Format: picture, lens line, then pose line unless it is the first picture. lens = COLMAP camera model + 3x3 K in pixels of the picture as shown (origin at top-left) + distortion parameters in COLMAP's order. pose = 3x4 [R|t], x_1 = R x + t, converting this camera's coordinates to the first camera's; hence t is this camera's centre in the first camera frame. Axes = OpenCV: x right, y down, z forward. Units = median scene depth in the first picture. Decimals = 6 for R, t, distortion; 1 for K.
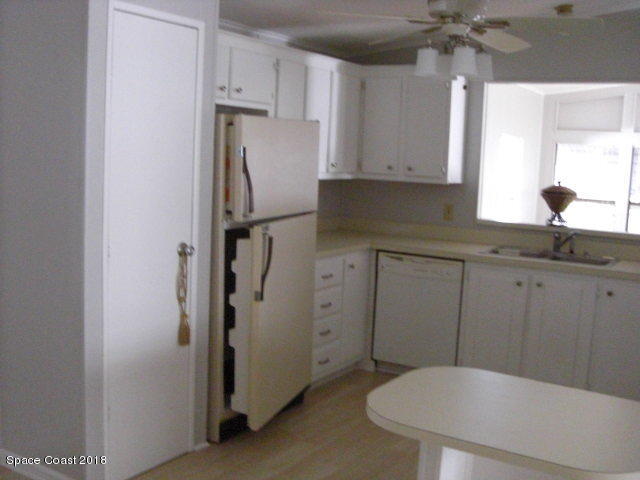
lens RADIAL K [[699.1, 0, 320.0], [0, 699.1, 240.0], [0, 0, 1]] dist [-0.235470, 0.270712]
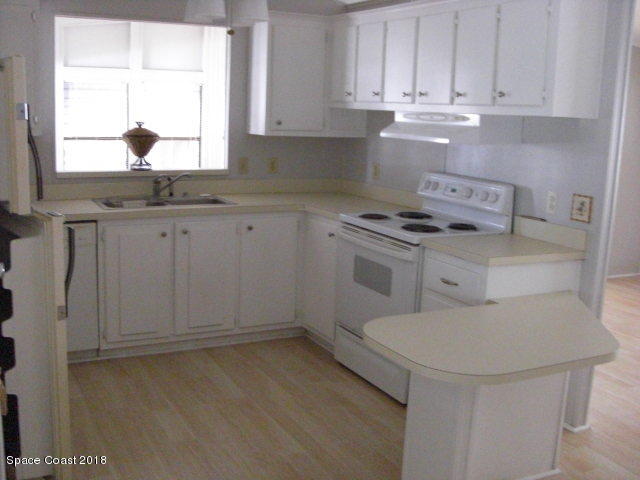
lens RADIAL K [[699.1, 0, 320.0], [0, 699.1, 240.0], [0, 0, 1]] dist [-0.235470, 0.270712]
pose [[0.481561, -0.183091, 0.857074, -0.401565], [0.091186, 0.983095, 0.158777, -0.057554], [-0.871656, 0.001692, 0.490116, 0.326668]]
